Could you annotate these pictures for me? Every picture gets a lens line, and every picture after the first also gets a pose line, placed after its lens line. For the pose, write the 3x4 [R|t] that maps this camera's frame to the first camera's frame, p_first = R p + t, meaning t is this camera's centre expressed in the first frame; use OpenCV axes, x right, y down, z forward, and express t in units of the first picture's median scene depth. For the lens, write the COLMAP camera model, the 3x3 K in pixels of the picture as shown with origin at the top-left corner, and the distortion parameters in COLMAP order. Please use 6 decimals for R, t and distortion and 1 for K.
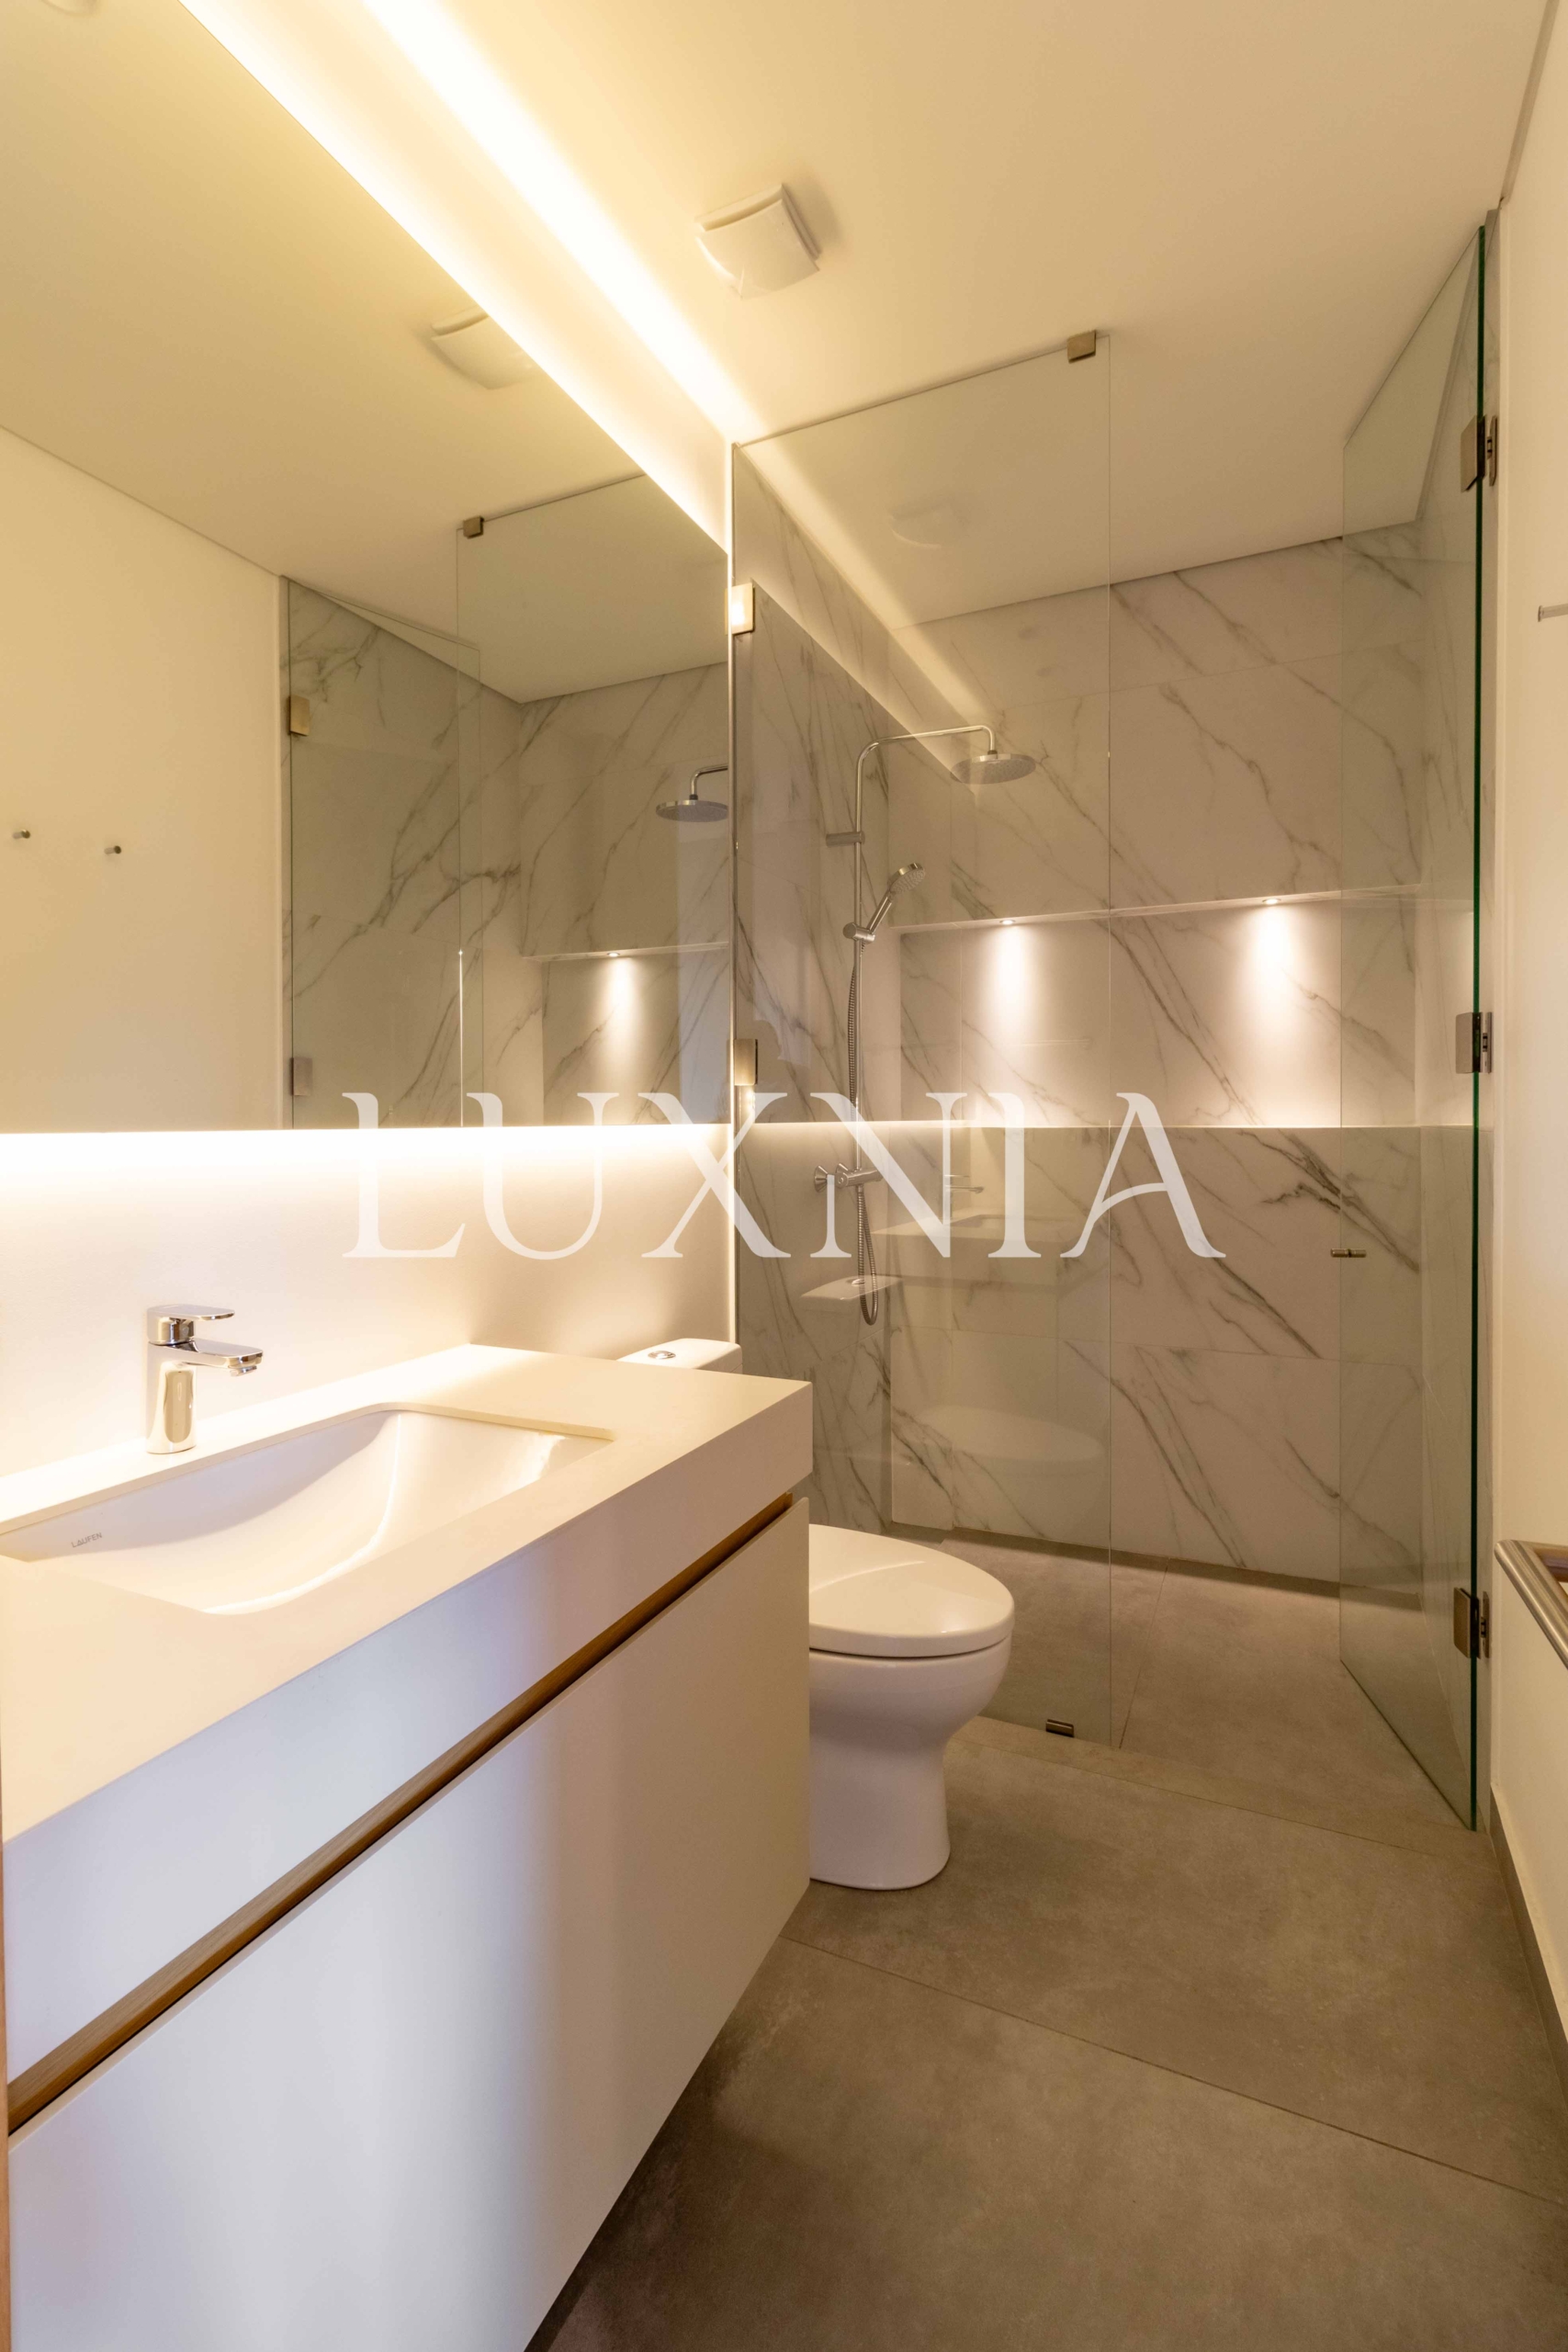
lens RADIAL K [[1090.6, 0, 784.0], [0, 1090.6, 1176.0], [0, 0, 1]] dist [-0.056448, -0.000063]
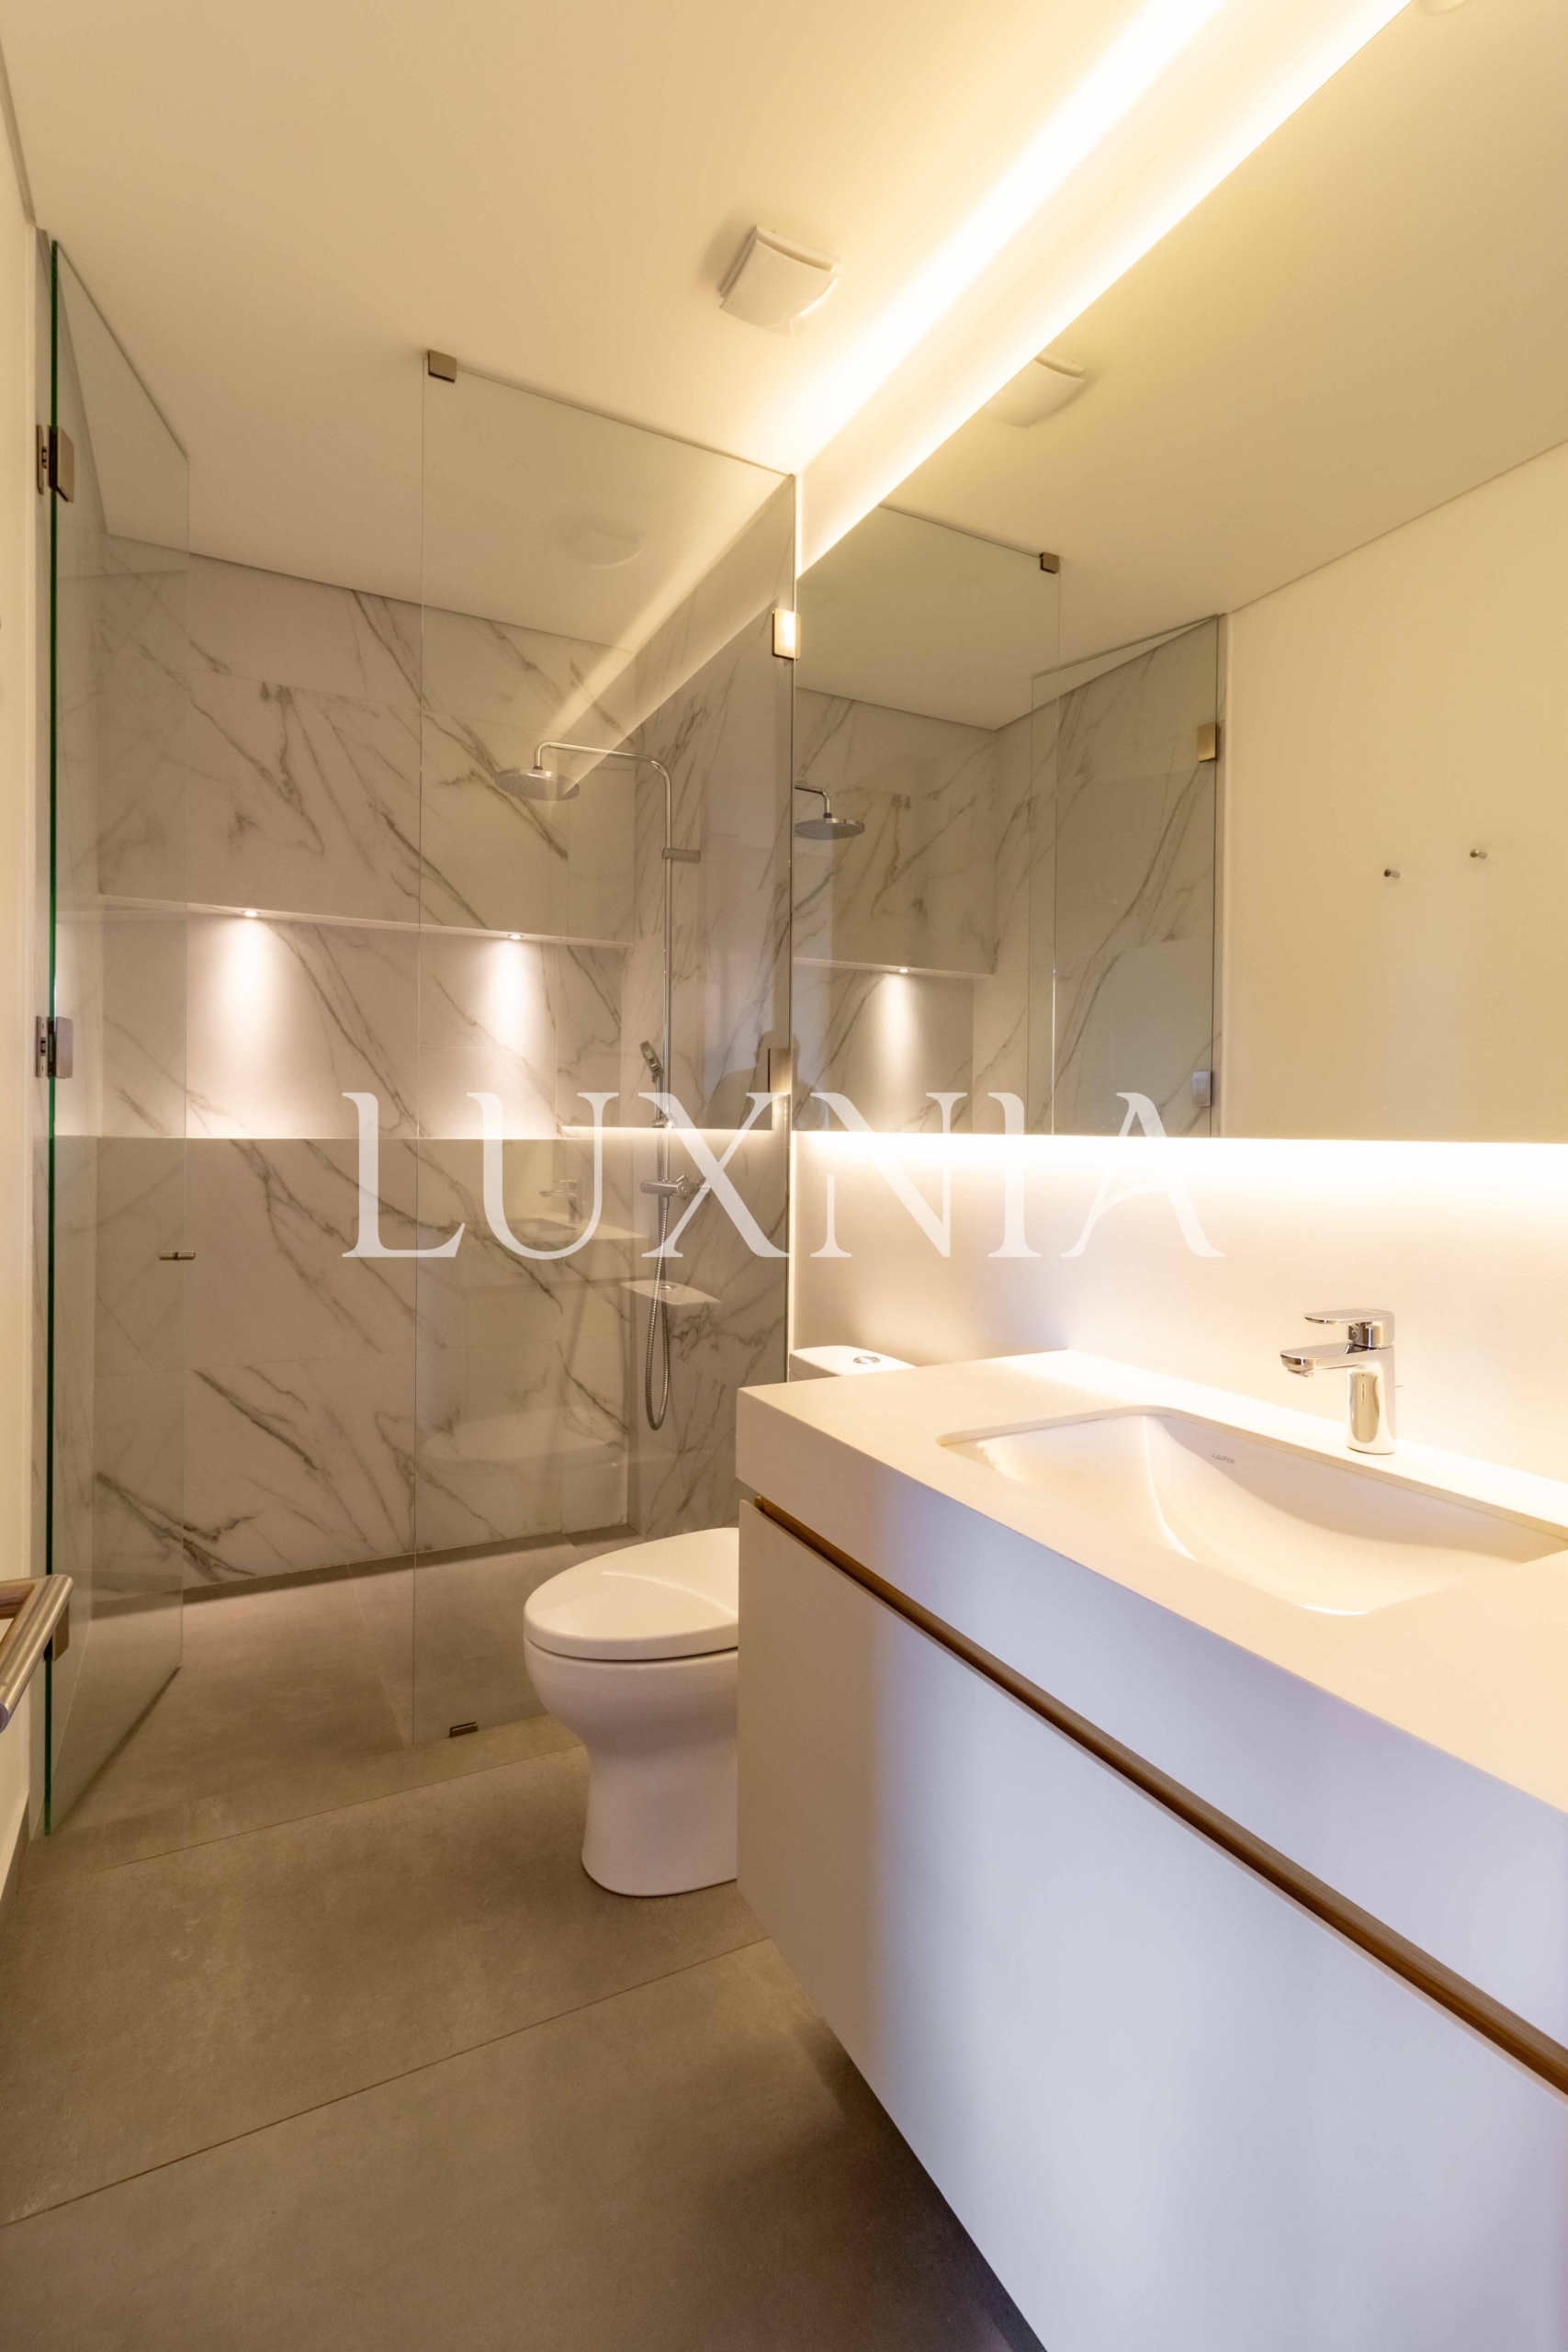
lens RADIAL K [[1074.6, 0, 784.6], [0, 1074.6, 1162.3], [0, 0, 1]] dist [-0.042338, -0.000022]
pose [[0.615498, -0.001265, 0.788138, -0.642065], [0.021079, 0.999667, -0.014857, -0.004822], [-0.787857, 0.025758, 0.615320, 0.290068]]
